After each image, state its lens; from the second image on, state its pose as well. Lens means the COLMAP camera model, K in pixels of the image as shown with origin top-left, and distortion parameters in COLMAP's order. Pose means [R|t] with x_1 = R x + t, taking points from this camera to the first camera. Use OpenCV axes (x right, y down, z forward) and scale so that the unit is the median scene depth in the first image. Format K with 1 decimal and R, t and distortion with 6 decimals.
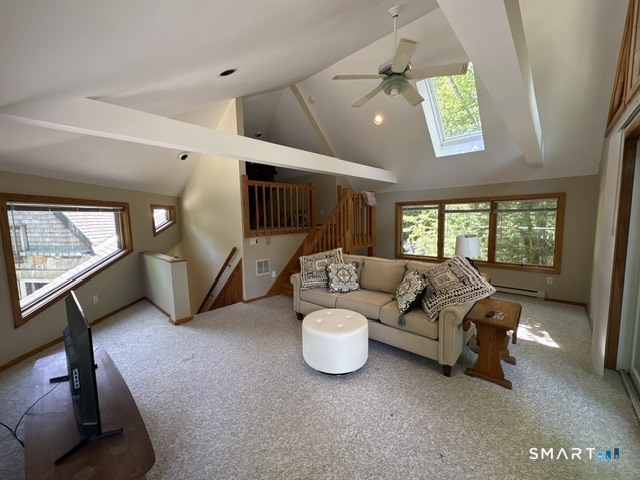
lens RADIAL K [[254.0, 0, 318.5], [0, 254.0, 241.9], [0, 0, 1]] dist [0.000938, 0.000026]
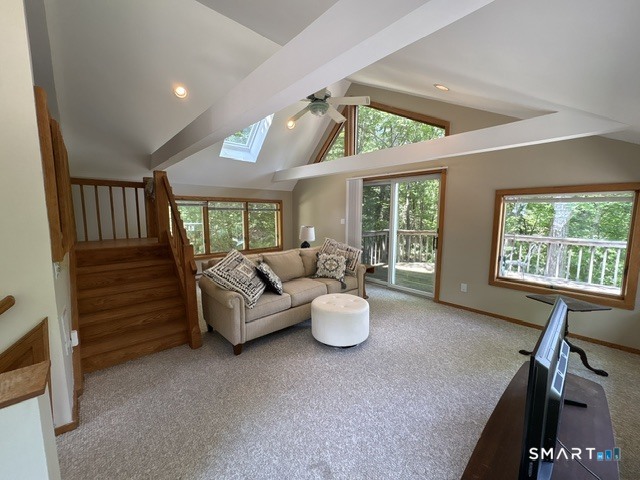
lens RADIAL K [[254.0, 0, 318.5], [0, 254.0, 240.1], [0, 0, 1]] dist [0.000938, 0.000026]
pose [[0.076307, -0.091984, 0.992832, -0.603105], [0.090912, 0.992230, 0.084941, -0.045258], [-0.992931, 0.083779, 0.084076, 0.557280]]
